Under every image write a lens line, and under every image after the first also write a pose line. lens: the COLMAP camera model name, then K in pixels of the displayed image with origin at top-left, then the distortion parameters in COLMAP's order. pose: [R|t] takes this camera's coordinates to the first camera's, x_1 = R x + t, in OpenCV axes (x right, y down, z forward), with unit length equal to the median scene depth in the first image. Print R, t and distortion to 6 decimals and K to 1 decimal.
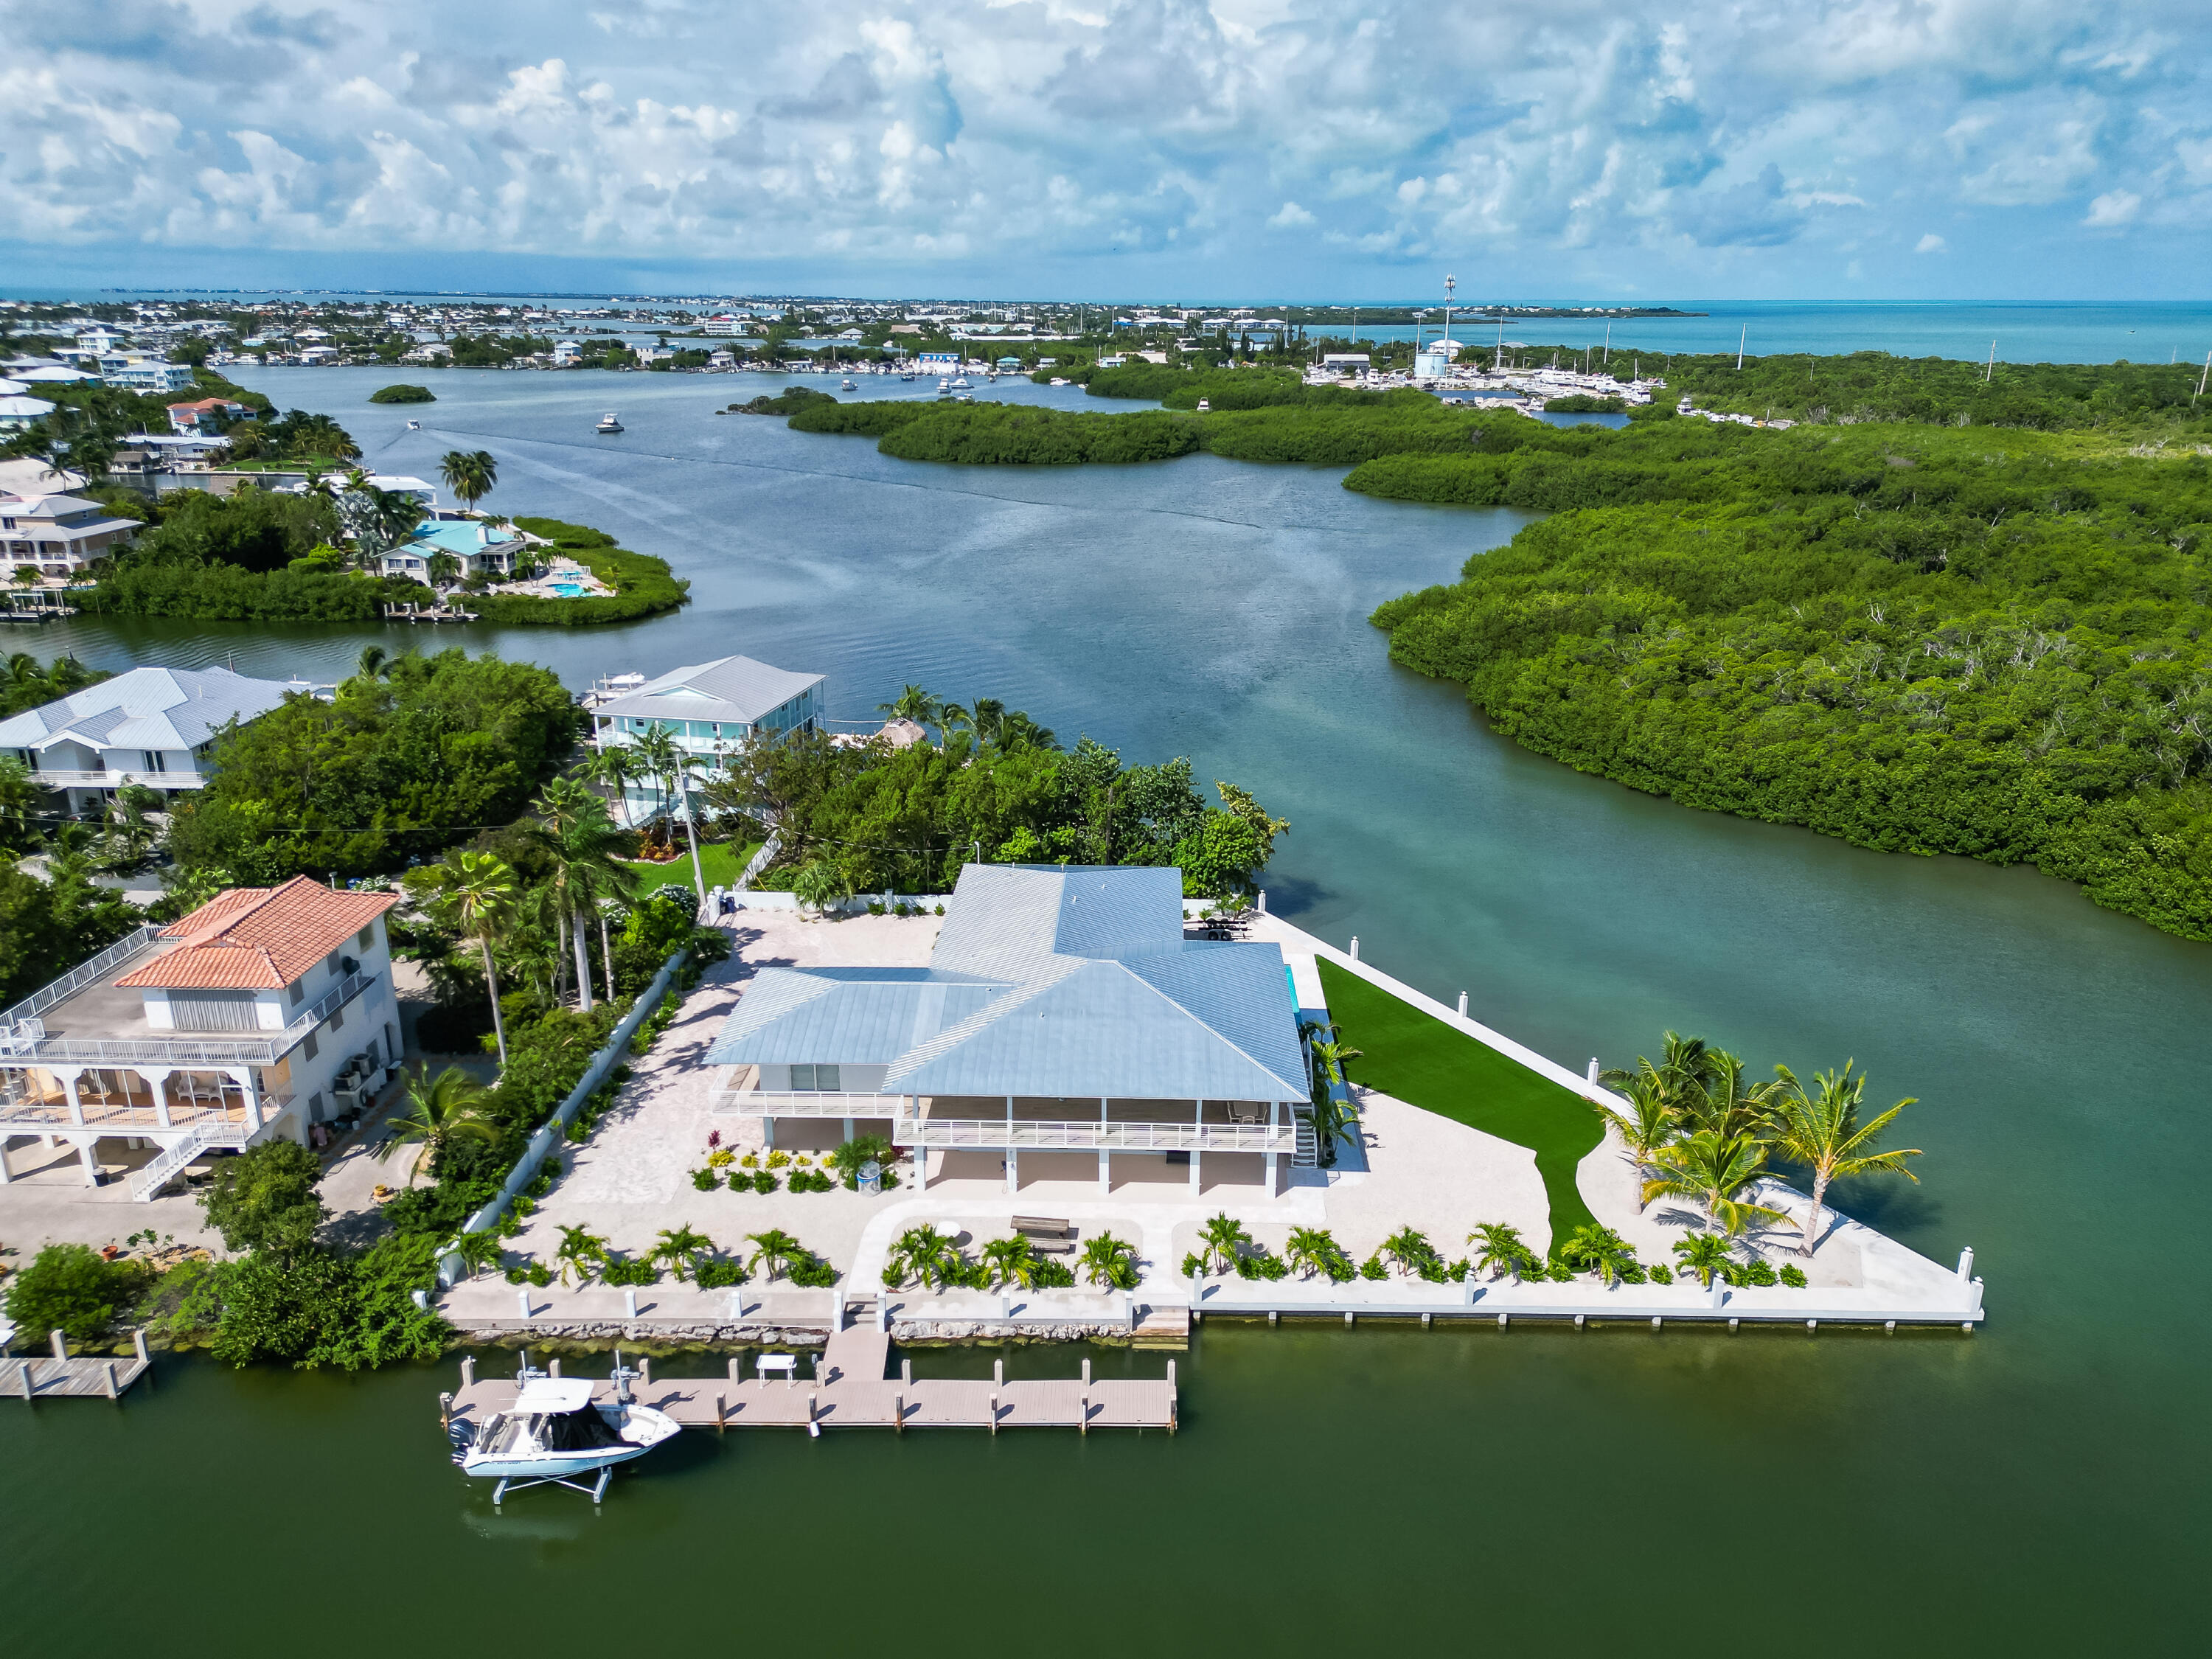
lens RADIAL K [[1547.7, 0, 1102.7], [0, 1547.7, 833.2], [0, 0, 1]] dist [0.076706, -0.040838]
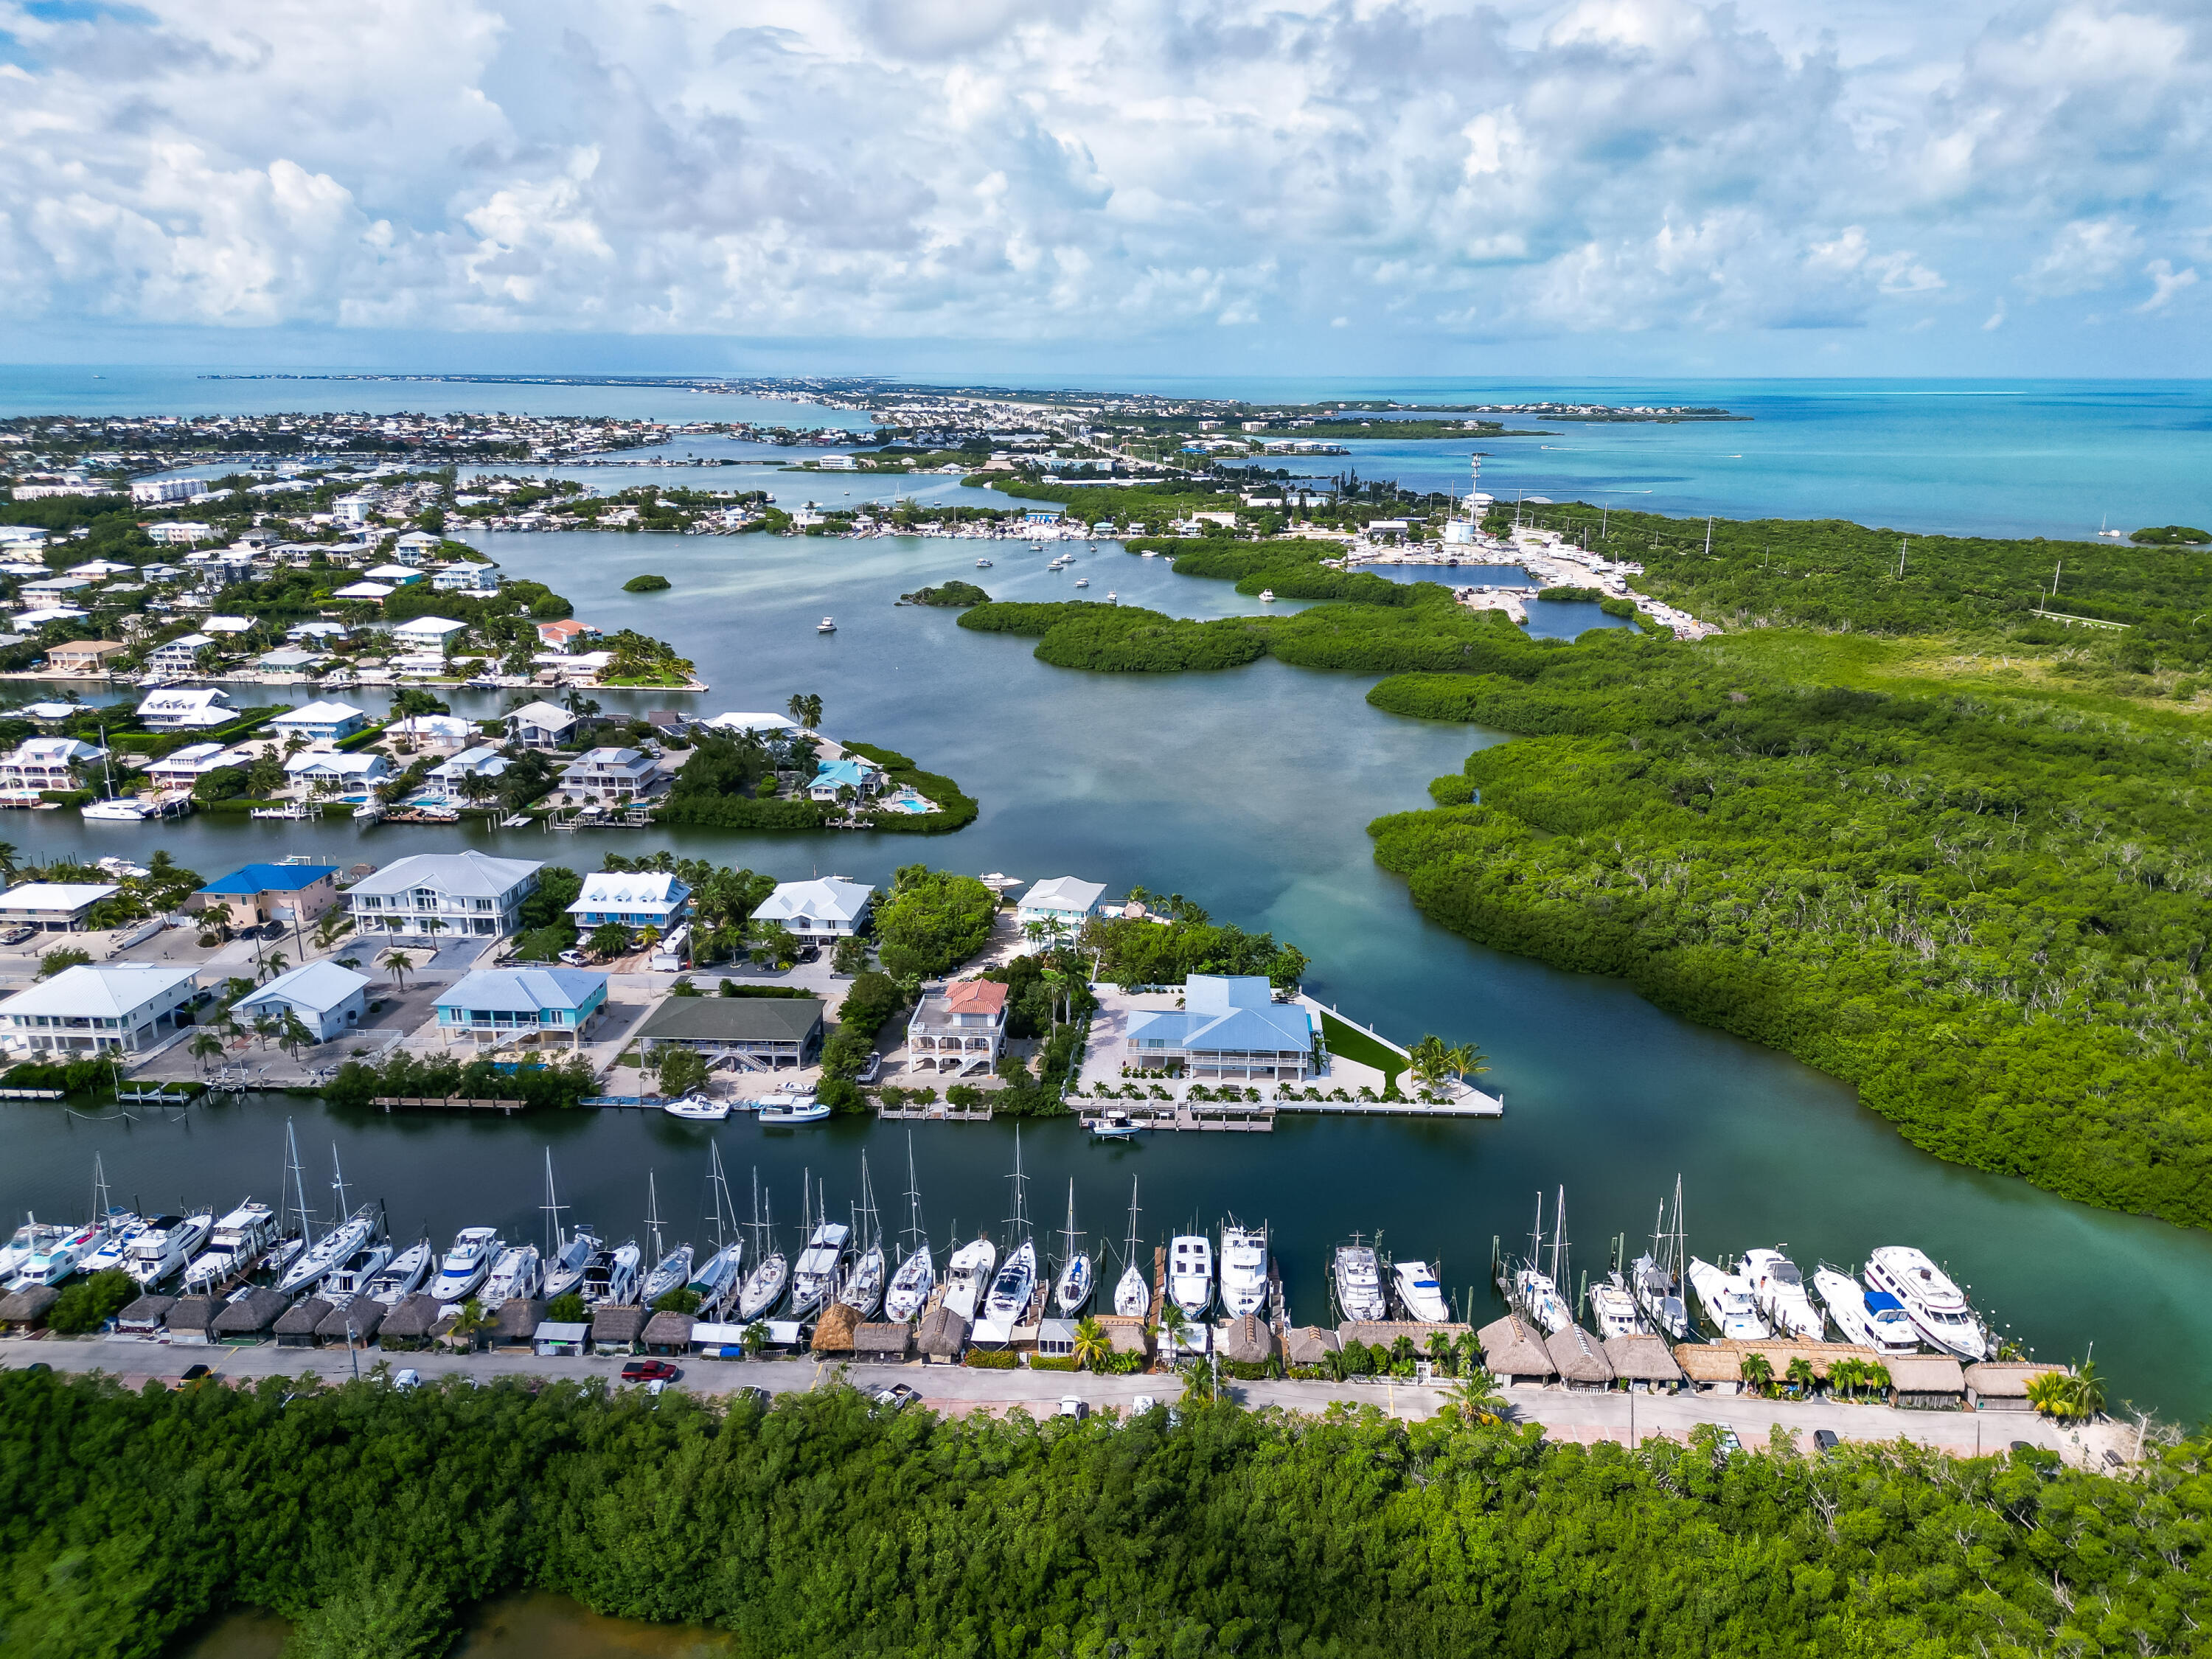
lens RADIAL K [[1547.7, 0, 1095.0], [0, 1547.7, 825.4], [0, 0, 1]] dist [0.076706, -0.040838]
pose [[0.999048, 0.005657, -0.043246, -0.179807], [-0.007982, 0.998520, -0.053795, -0.122474], [0.042877, 0.054089, 0.997615, -2.255513]]
